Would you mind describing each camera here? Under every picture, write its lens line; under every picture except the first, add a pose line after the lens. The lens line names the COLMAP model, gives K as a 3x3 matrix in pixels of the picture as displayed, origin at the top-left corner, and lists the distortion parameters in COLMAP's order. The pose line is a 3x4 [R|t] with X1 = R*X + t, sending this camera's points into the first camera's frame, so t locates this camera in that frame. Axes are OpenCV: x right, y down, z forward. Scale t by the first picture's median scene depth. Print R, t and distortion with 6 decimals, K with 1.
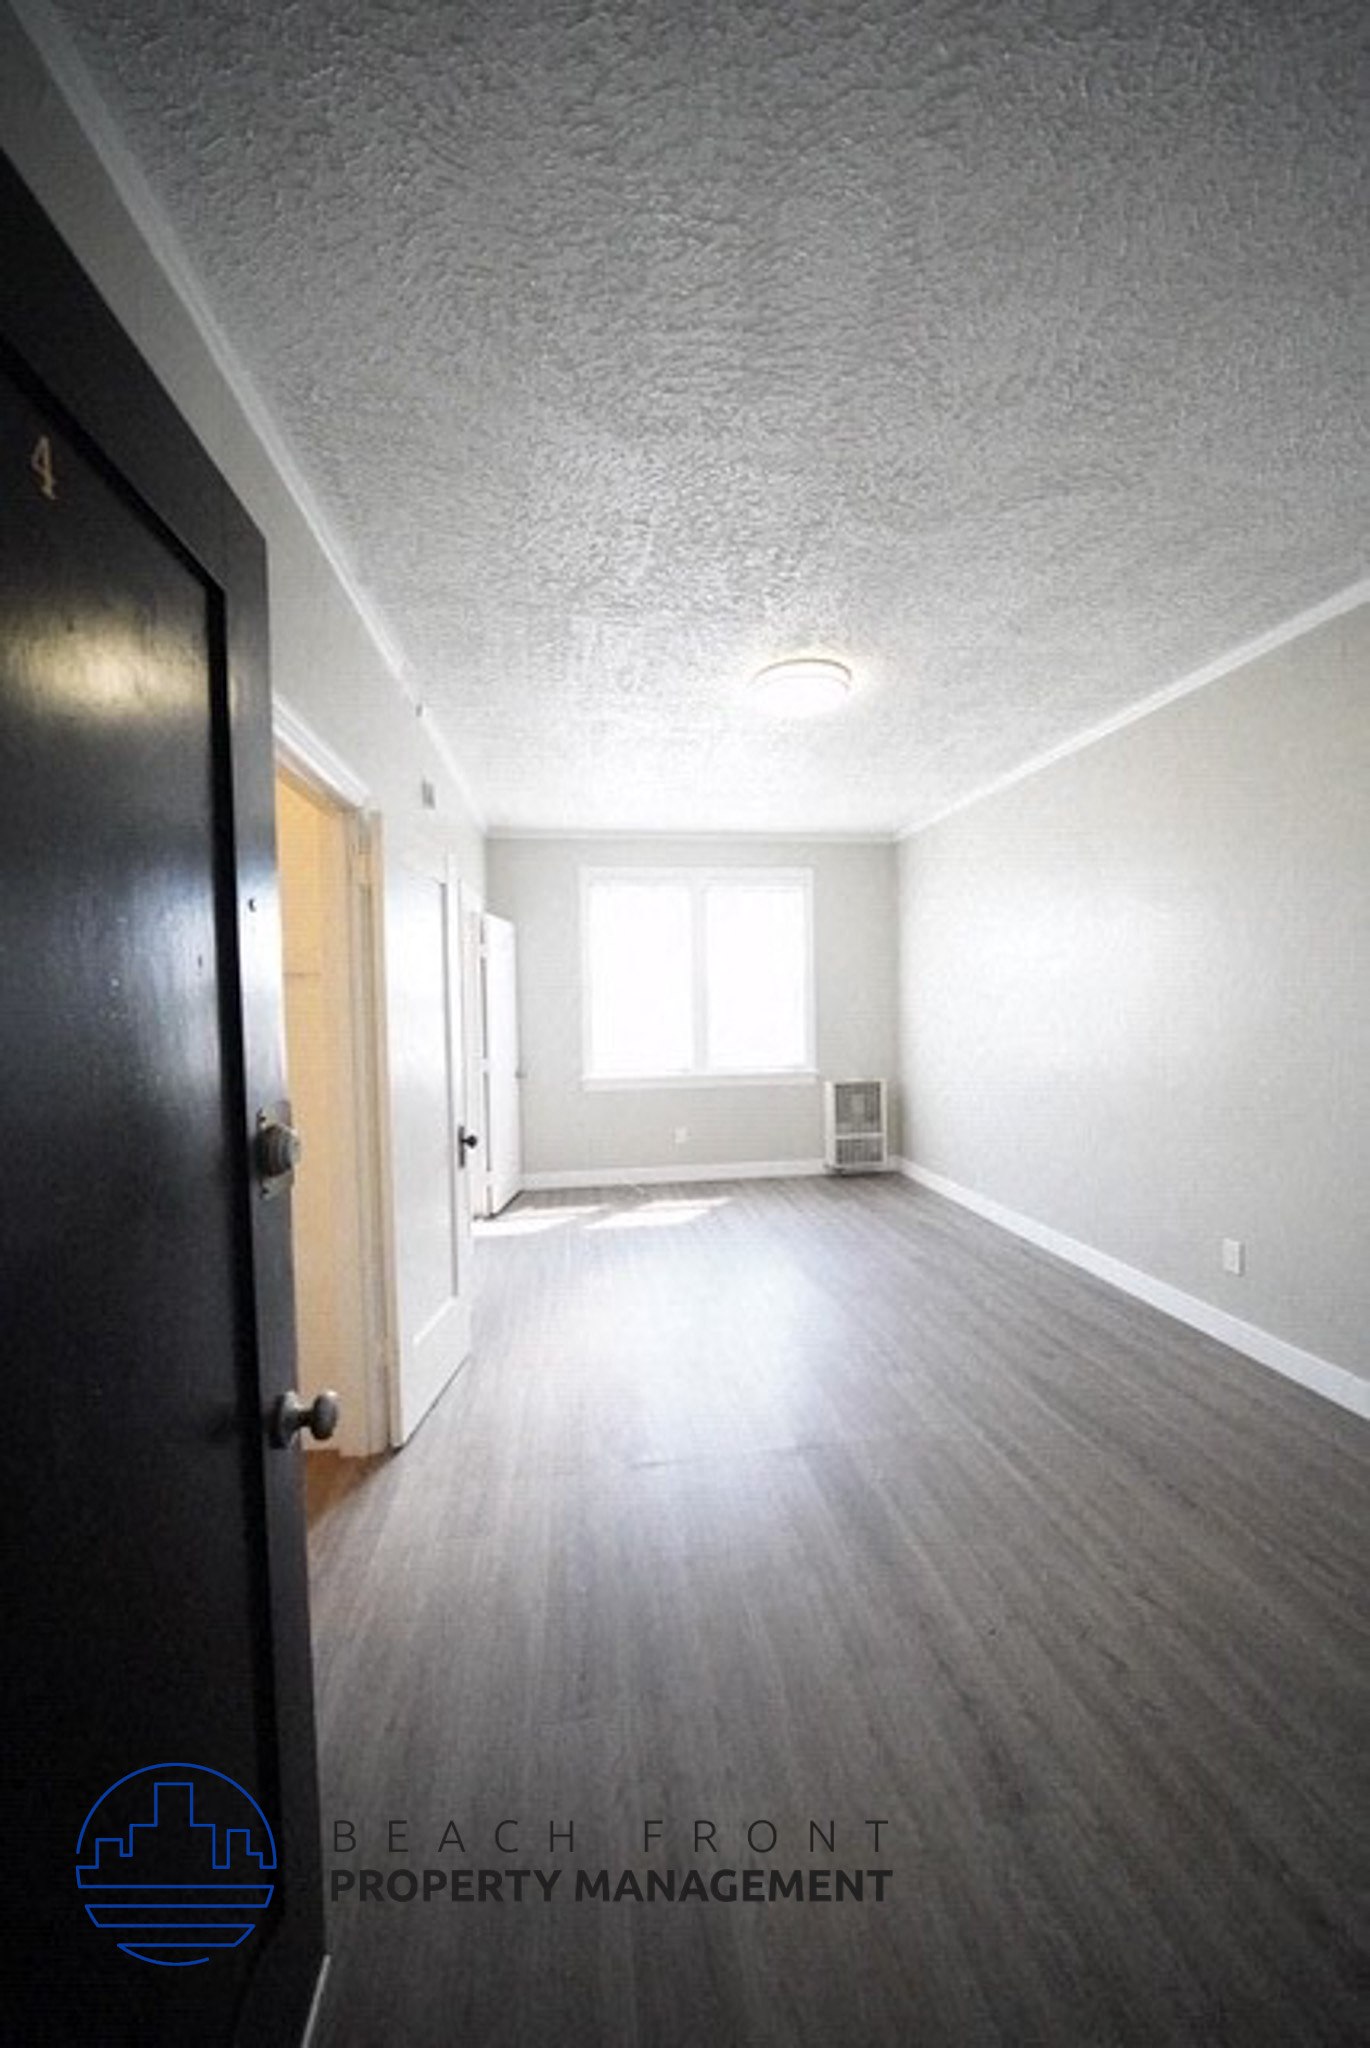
lens RADIAL K [[766.0, 0, 691.4], [0, 766.0, 1036.2], [0, 0, 1]] dist [-0.026966, 0.000008]
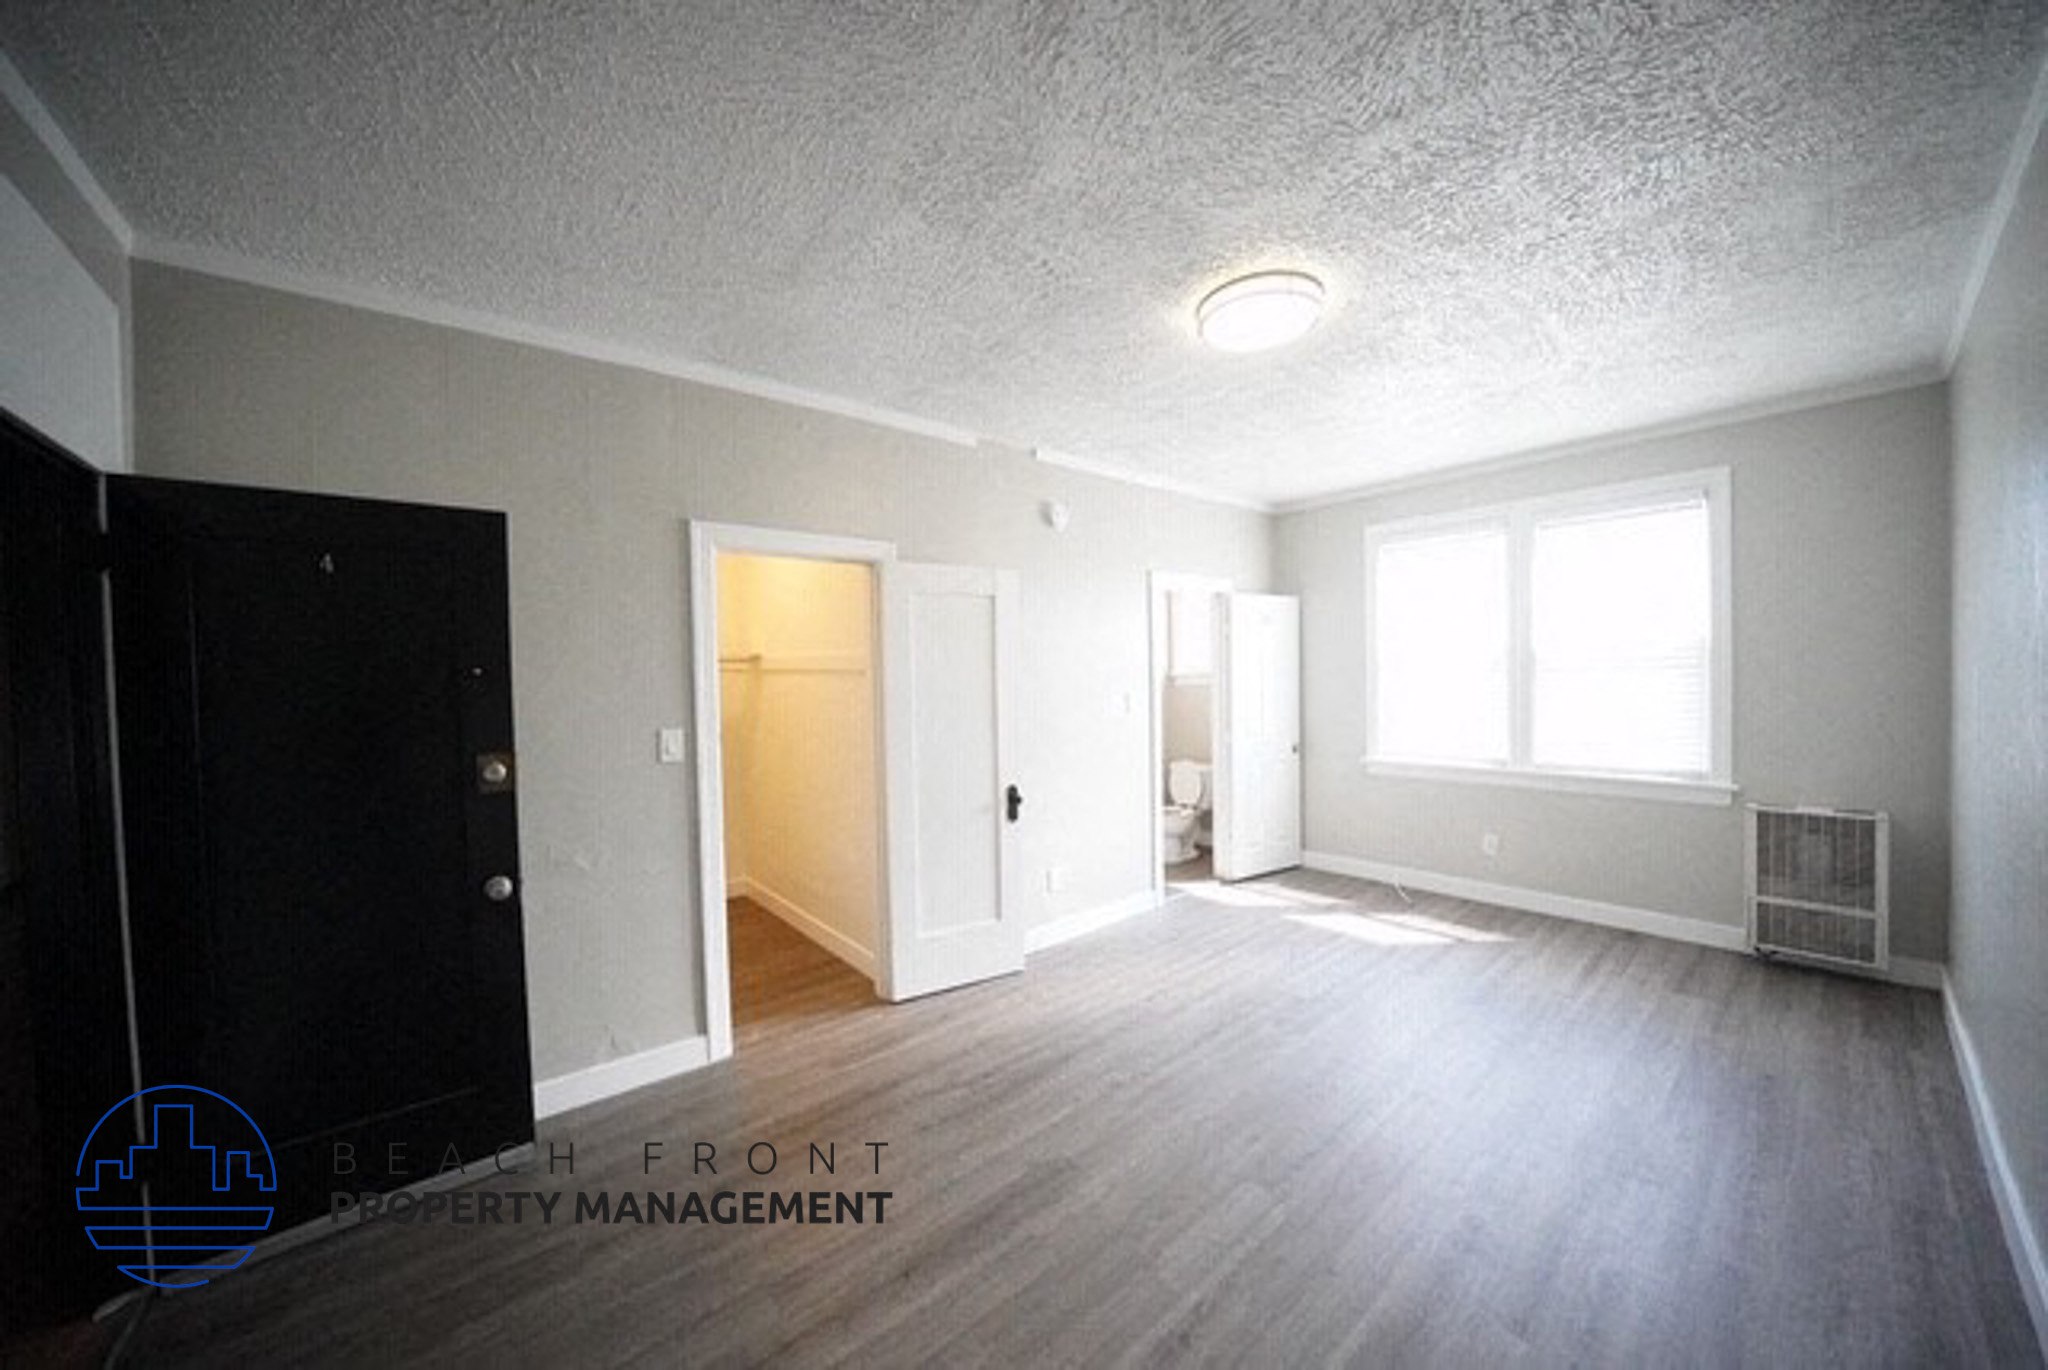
lens RADIAL K [[721.2, 0, 1015.0], [0, 721.2, 692.8], [0, 0, 1]] dist [-0.023456, 0.000102]
pose [[0.523921, 0.029480, -0.851256, 0.363683], [-0.025207, 0.999500, 0.019100, -0.029586], [0.851394, 0.011451, 0.524403, 0.202451]]
